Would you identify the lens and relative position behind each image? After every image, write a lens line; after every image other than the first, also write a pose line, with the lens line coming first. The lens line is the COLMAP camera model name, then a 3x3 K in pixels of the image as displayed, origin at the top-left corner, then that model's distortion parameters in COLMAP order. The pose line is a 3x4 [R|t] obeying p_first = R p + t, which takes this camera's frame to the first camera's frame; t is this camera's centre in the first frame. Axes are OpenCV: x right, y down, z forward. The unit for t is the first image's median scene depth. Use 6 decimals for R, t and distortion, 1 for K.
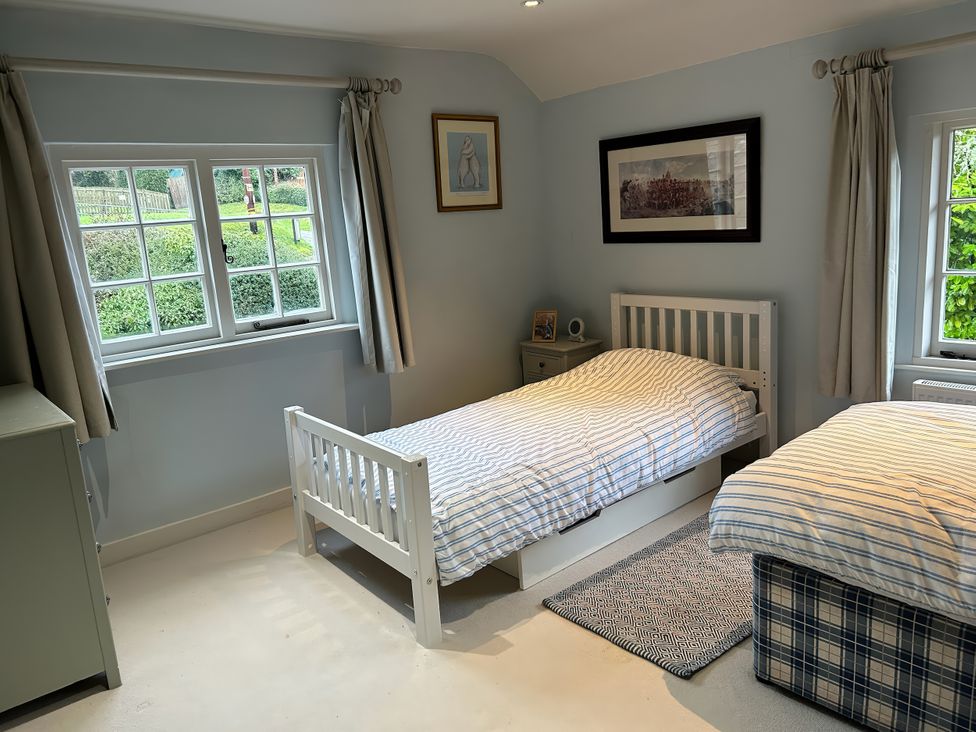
lens RADIAL K [[734.2, 0, 488.0], [0, 734.2, 366.0], [0, 0, 1]] dist [0.002539, 0.004092]
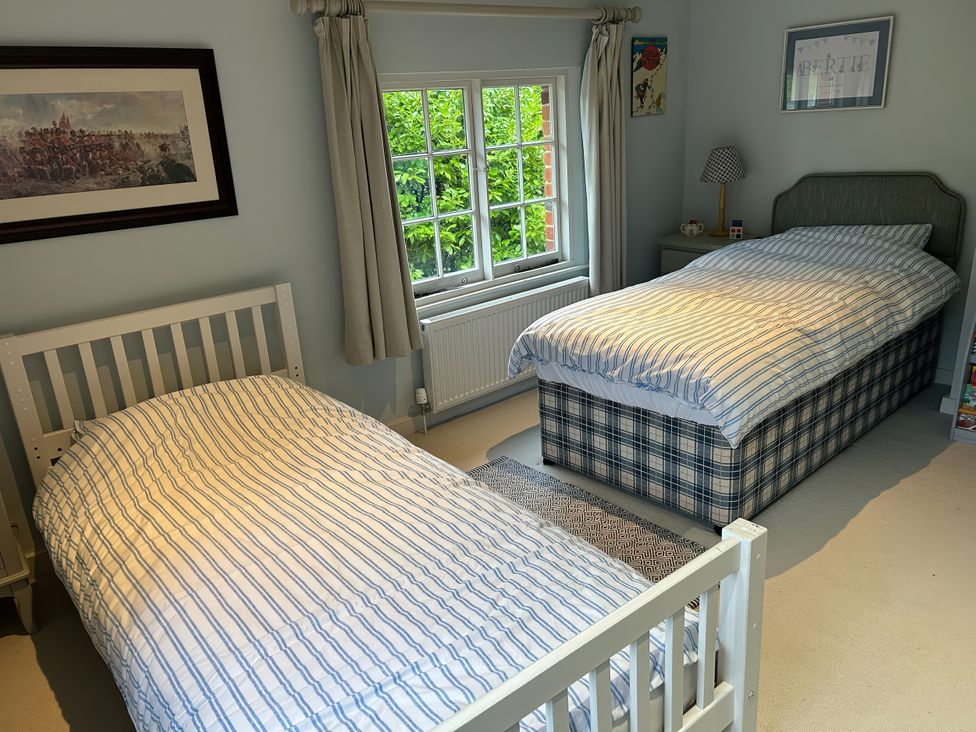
lens RADIAL K [[734.2, 0, 488.0], [0, 734.2, 366.0], [0, 0, 1]] dist [0.002539, 0.004092]
pose [[-0.001536, -0.247143, 0.968978, -0.430188], [0.272884, 0.932100, 0.238170, -0.131713], [-0.962046, 0.264784, 0.066010, 0.733761]]
